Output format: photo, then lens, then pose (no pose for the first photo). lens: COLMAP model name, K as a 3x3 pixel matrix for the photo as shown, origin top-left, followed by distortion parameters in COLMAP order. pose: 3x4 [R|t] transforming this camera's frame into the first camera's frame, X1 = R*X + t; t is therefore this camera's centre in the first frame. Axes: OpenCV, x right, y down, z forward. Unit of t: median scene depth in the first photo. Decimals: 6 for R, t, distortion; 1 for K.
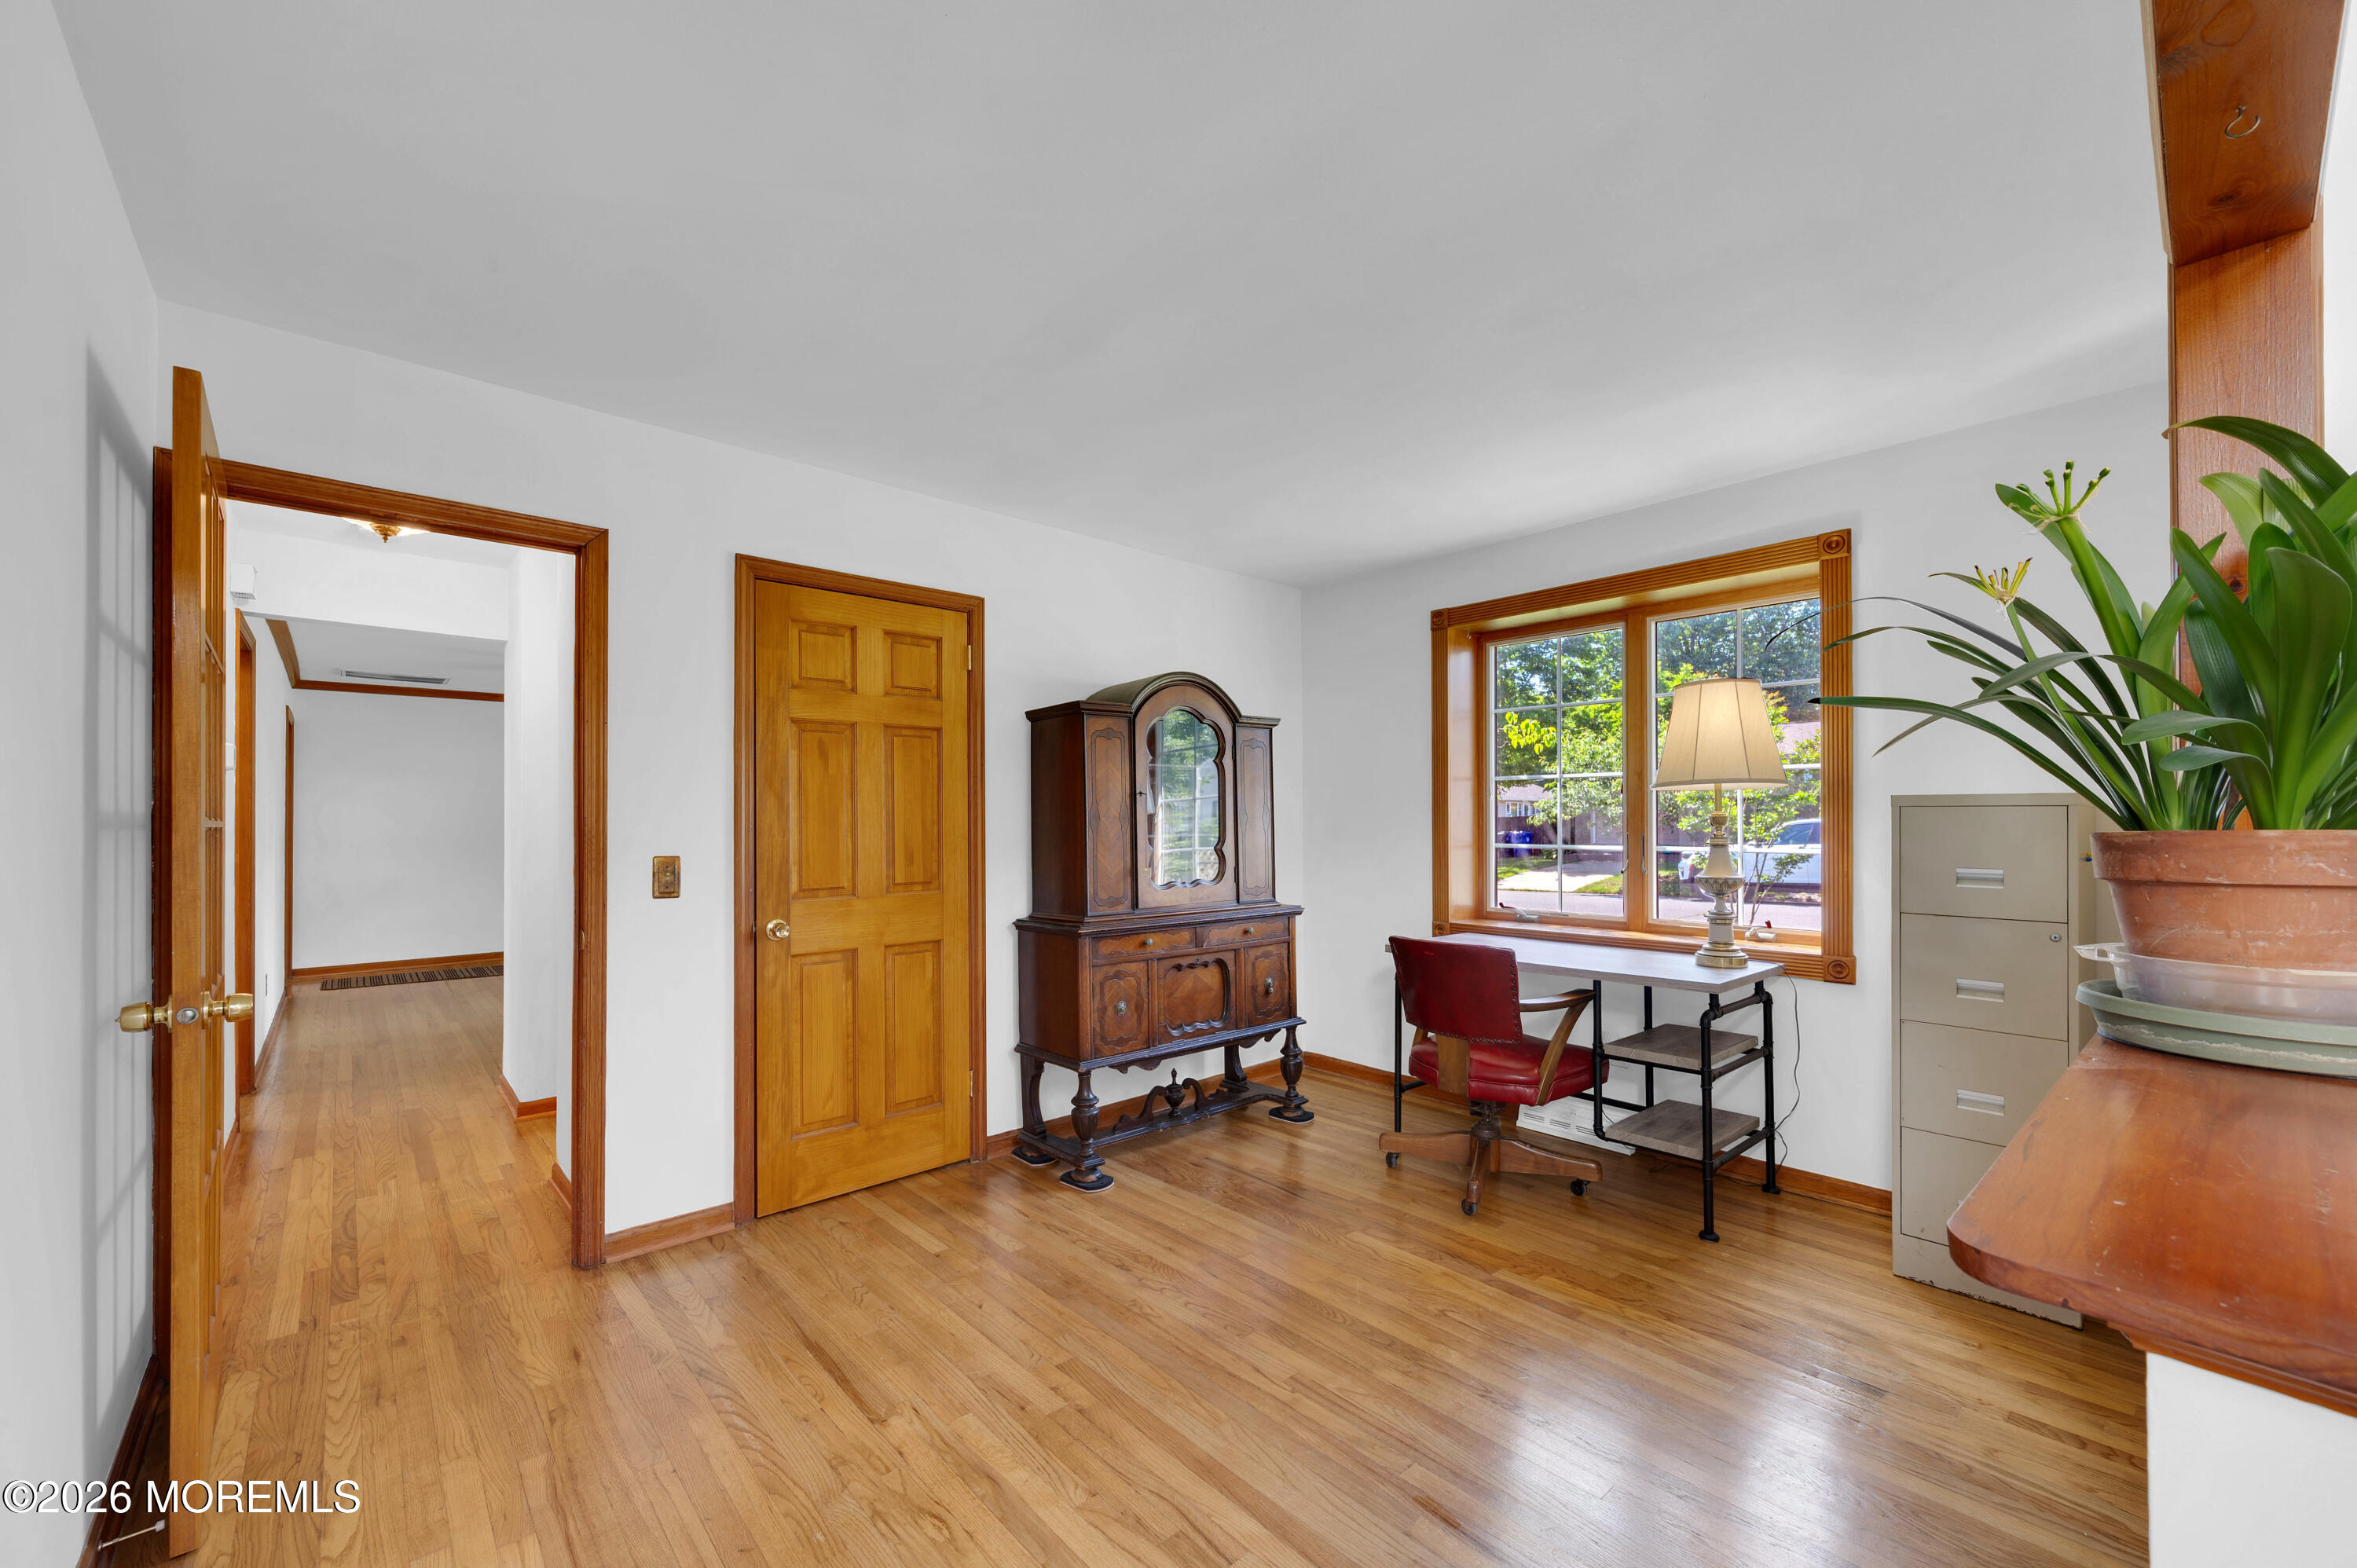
lens RADIAL K [[926.6, 0, 1161.9], [0, 926.6, 809.5], [0, 0, 1]] dist [-0.000554, -0.000552]
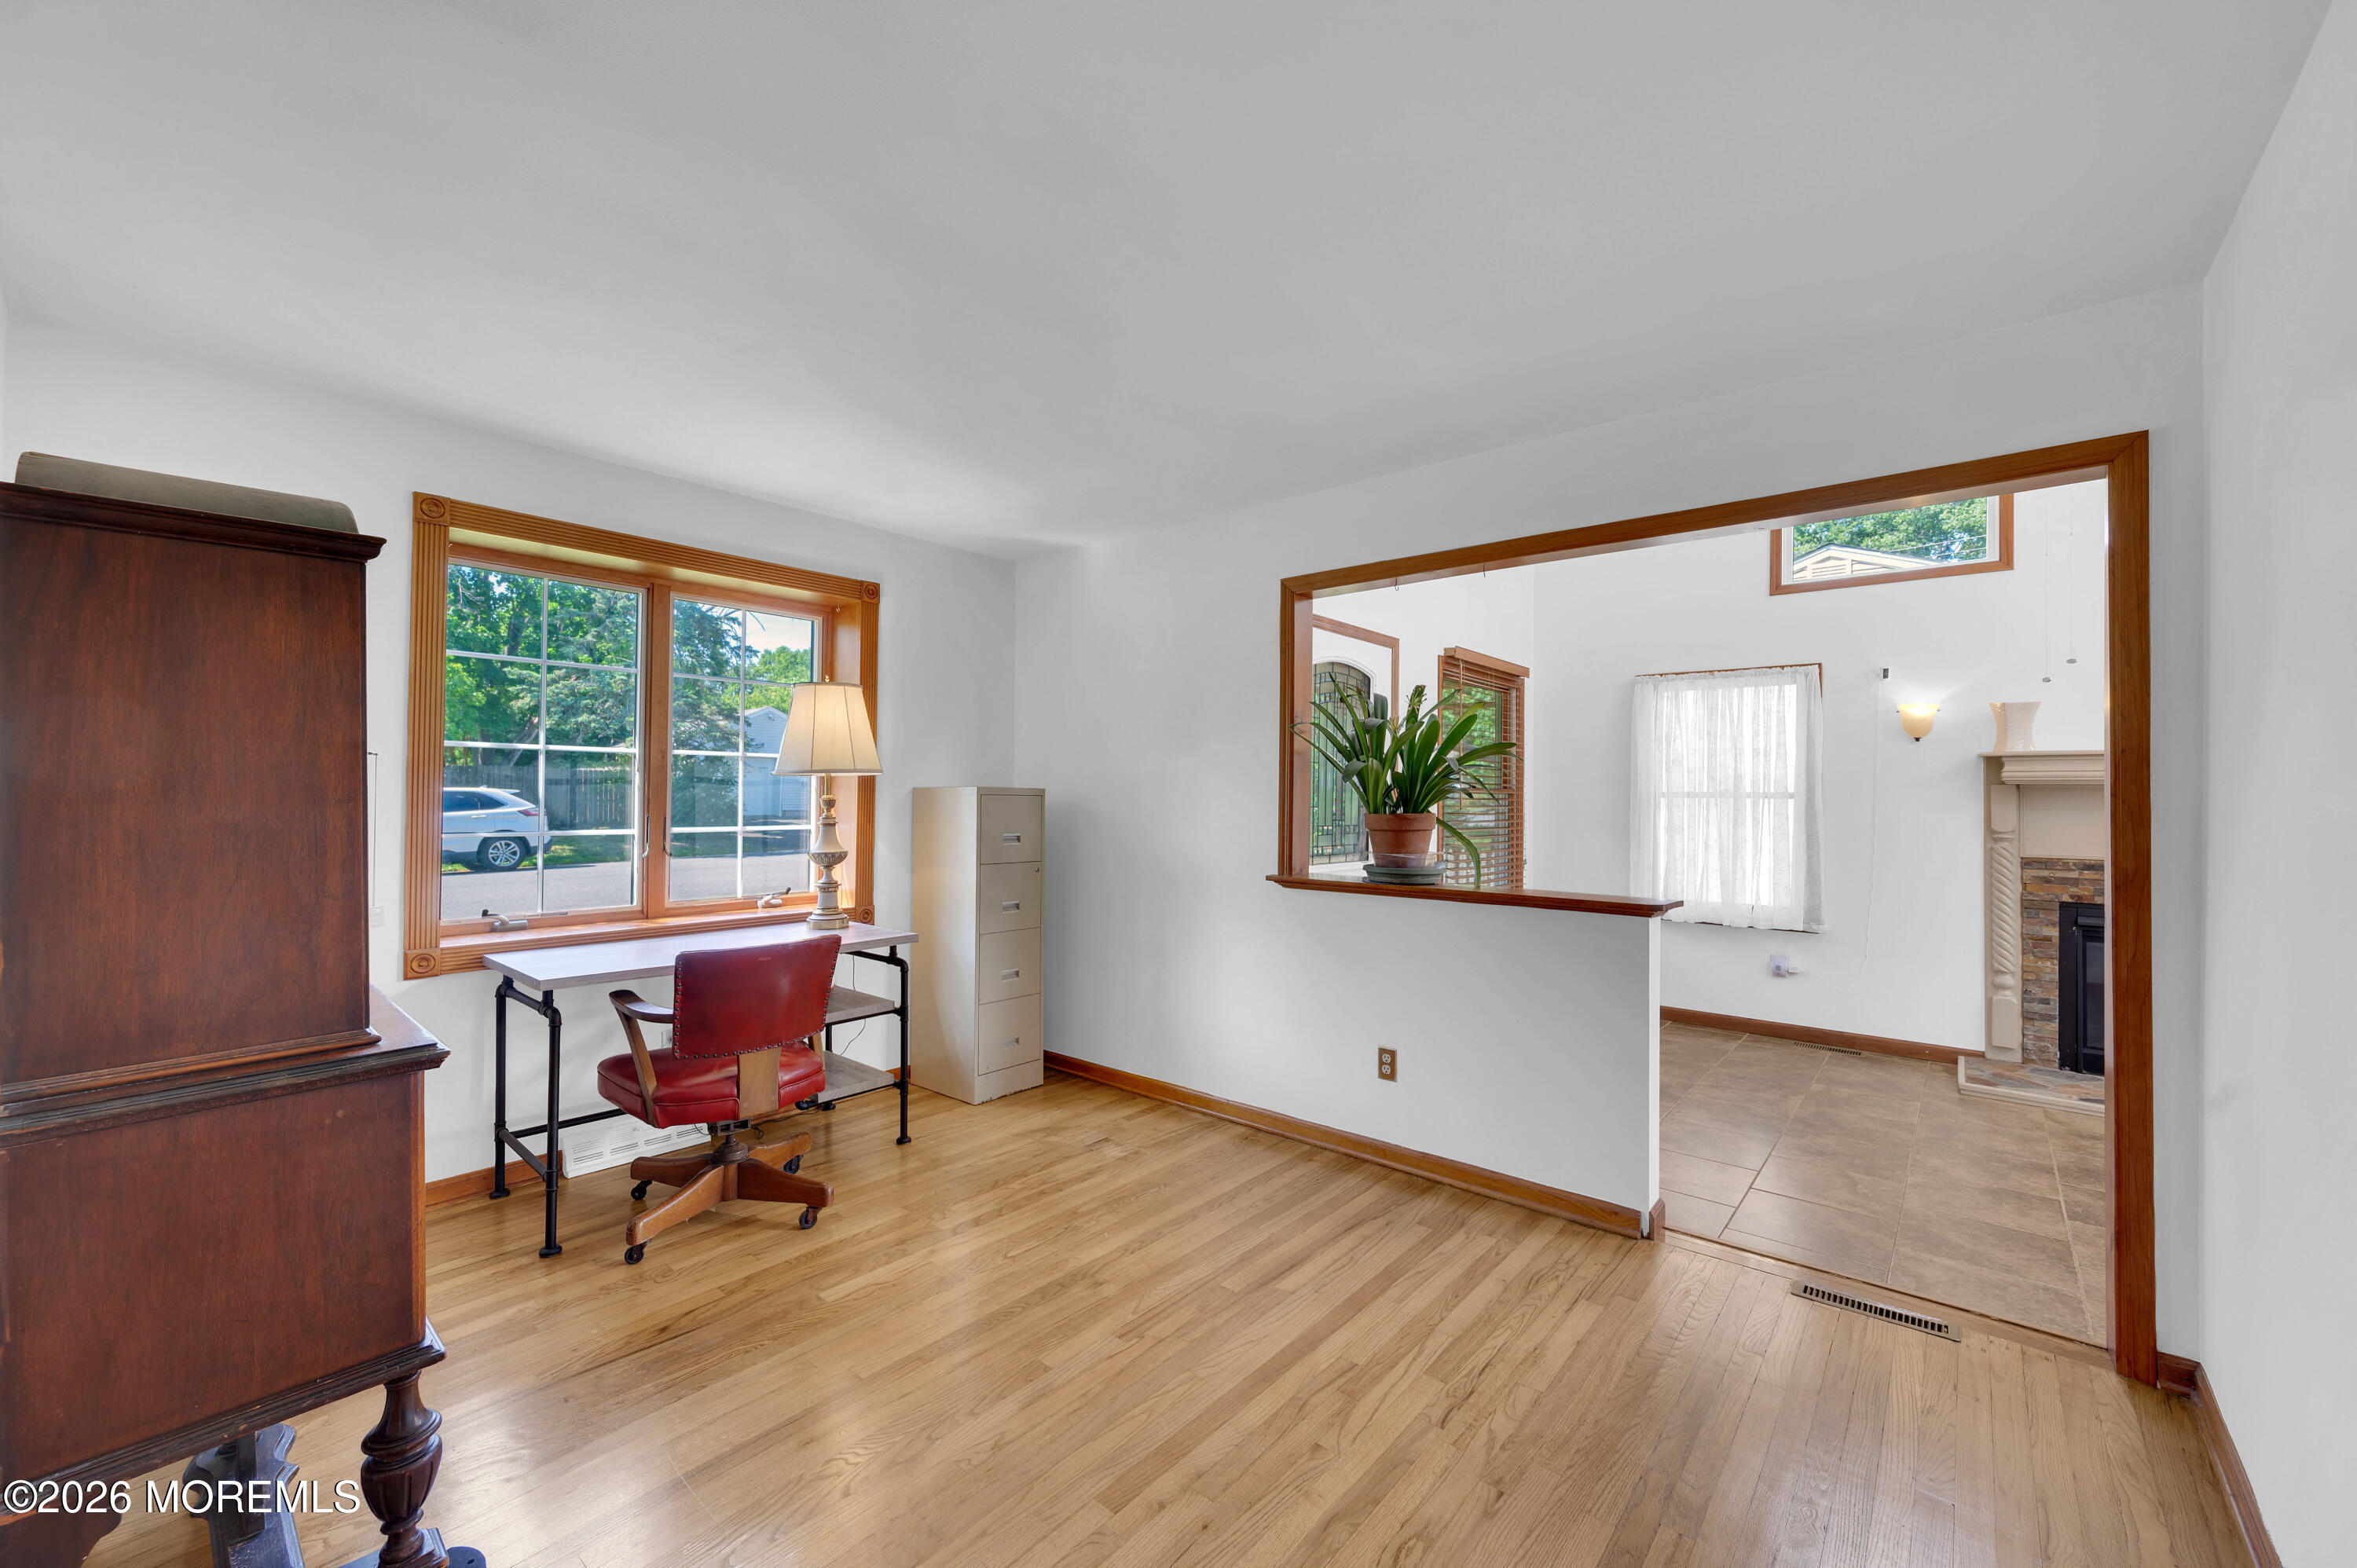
lens RADIAL K [[926.6, 0, 1184.2], [0, 926.6, 783.4], [0, 0, 1]] dist [-0.000554, -0.000552]
pose [[-0.139127, 0.010577, 0.990218, -0.895676], [-0.017122, 0.999768, -0.013084, -0.006241], [-0.990127, -0.018775, -0.138913, 1.053679]]
